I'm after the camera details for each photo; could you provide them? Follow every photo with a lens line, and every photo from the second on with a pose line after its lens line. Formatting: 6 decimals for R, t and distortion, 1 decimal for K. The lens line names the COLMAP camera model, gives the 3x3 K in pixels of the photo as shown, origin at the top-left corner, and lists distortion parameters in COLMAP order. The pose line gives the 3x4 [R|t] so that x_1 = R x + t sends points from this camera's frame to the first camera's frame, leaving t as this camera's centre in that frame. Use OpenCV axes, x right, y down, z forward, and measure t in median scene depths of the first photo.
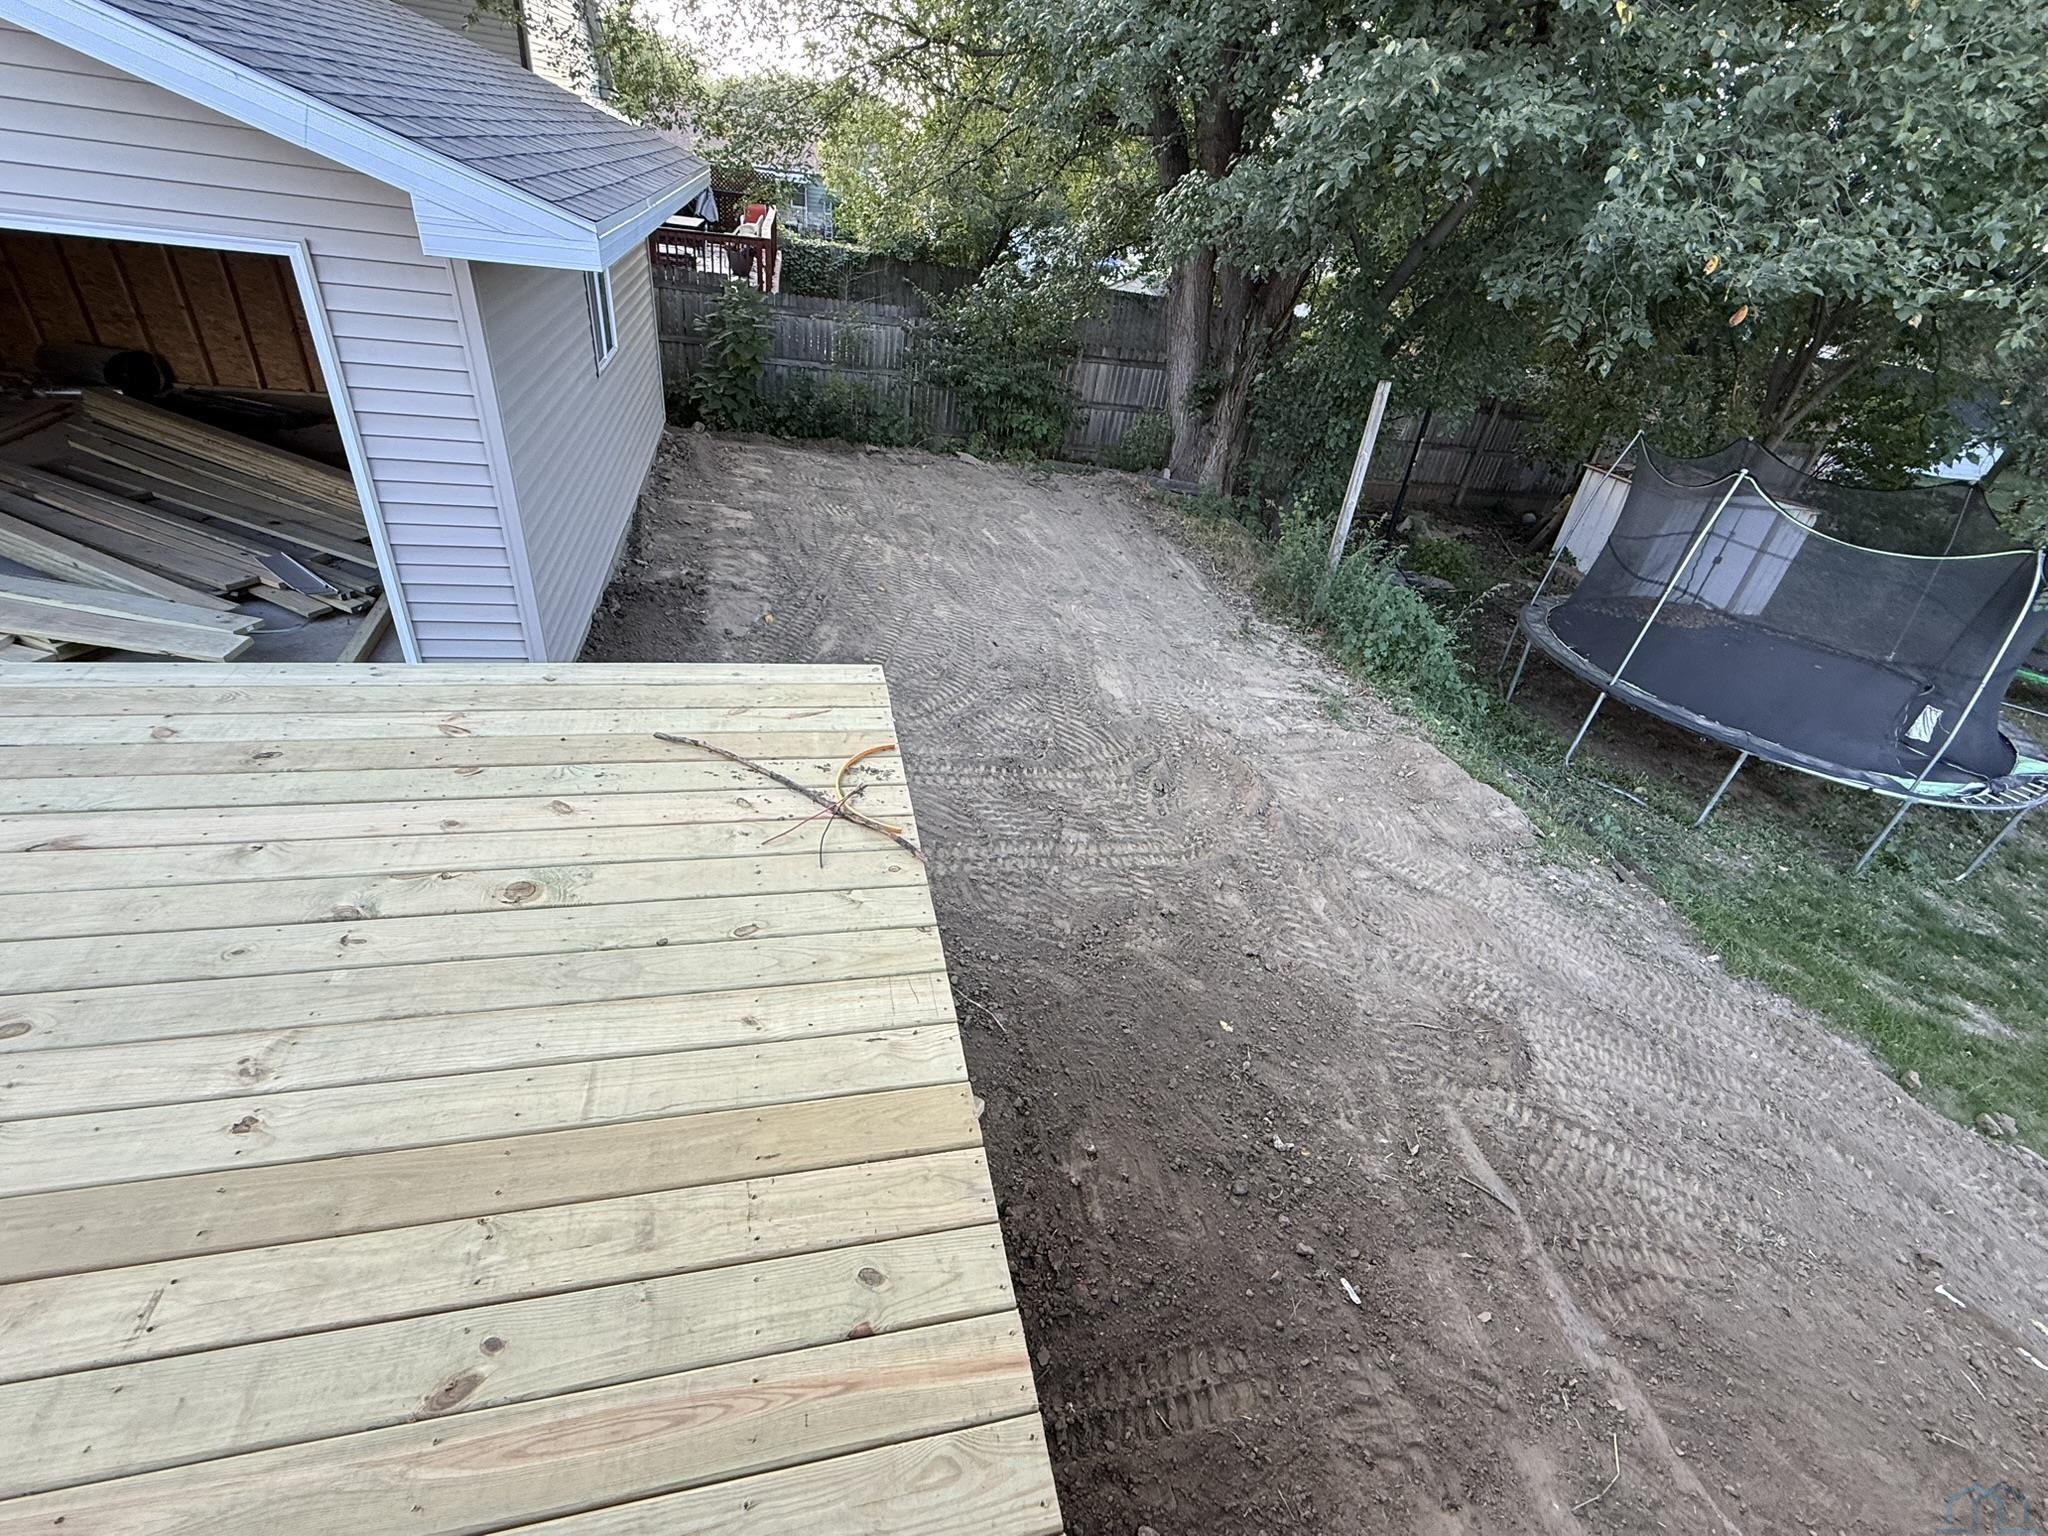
lens RADIAL K [[909.4, 0, 1034.5], [0, 909.4, 766.6], [0, 0, 1]] dist [-0.000749, -0.000671]
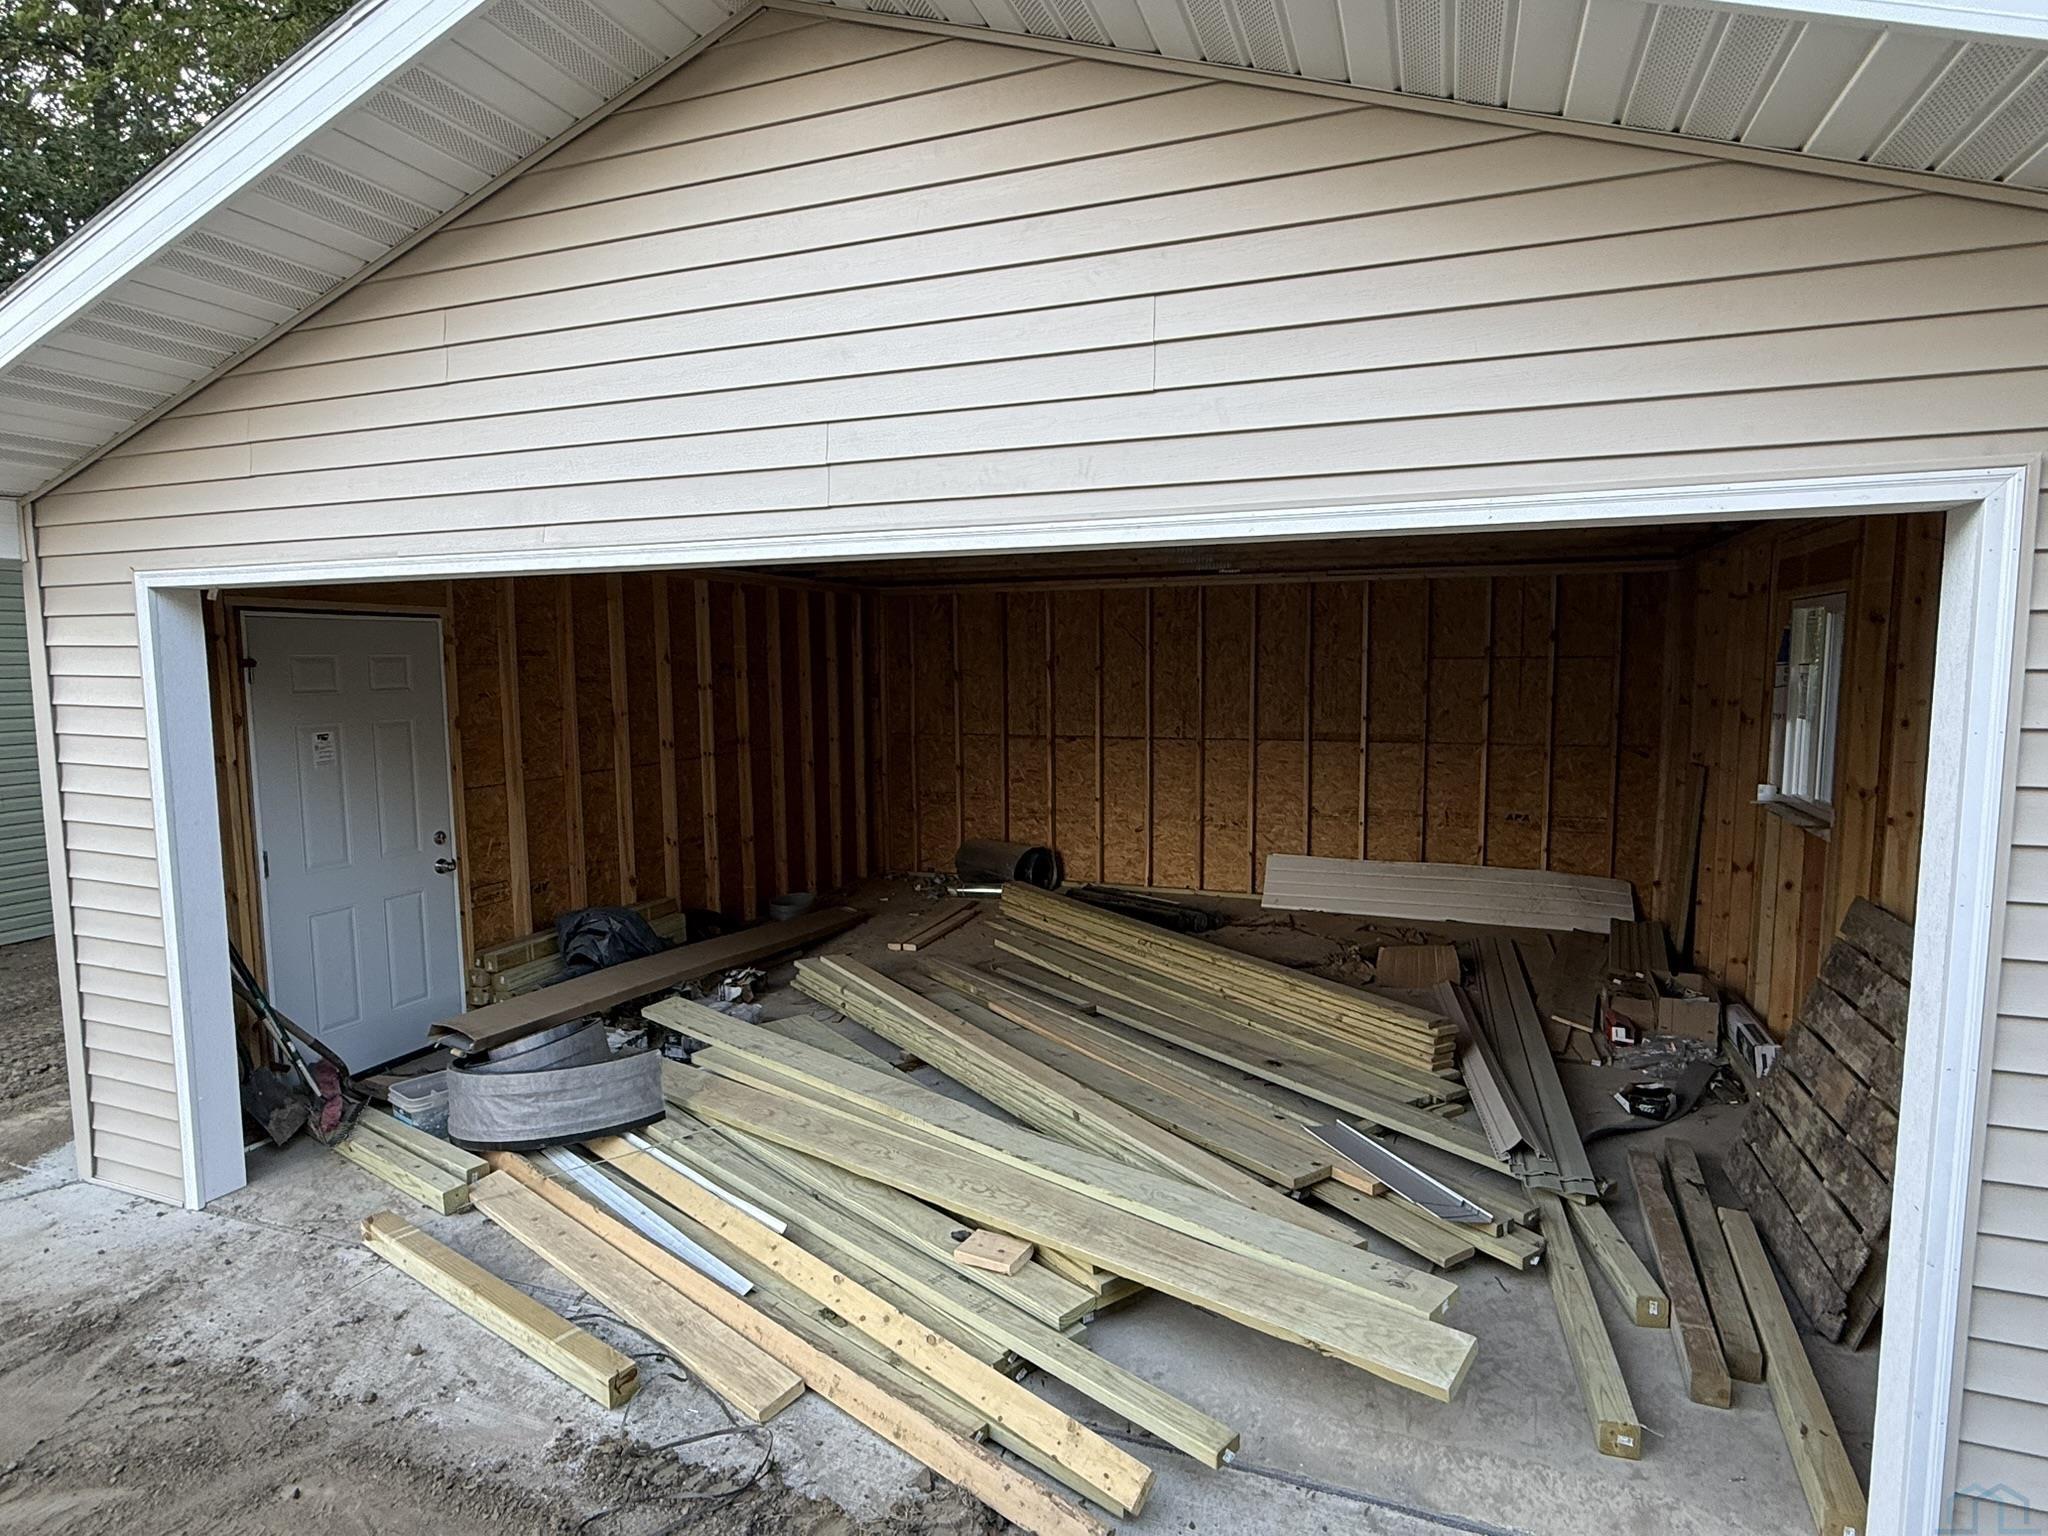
lens RADIAL K [[1109.0, 0, 1024.7], [0, 1109.0, 767.6], [0, 0, 1]] dist [-0.004110, 0.003440]
pose [[0.824878, -0.075168, -0.560291, -0.456458], [-0.215648, 0.874334, -0.434783, -0.065311], [0.522563, 0.479469, 0.705009, 0.231922]]
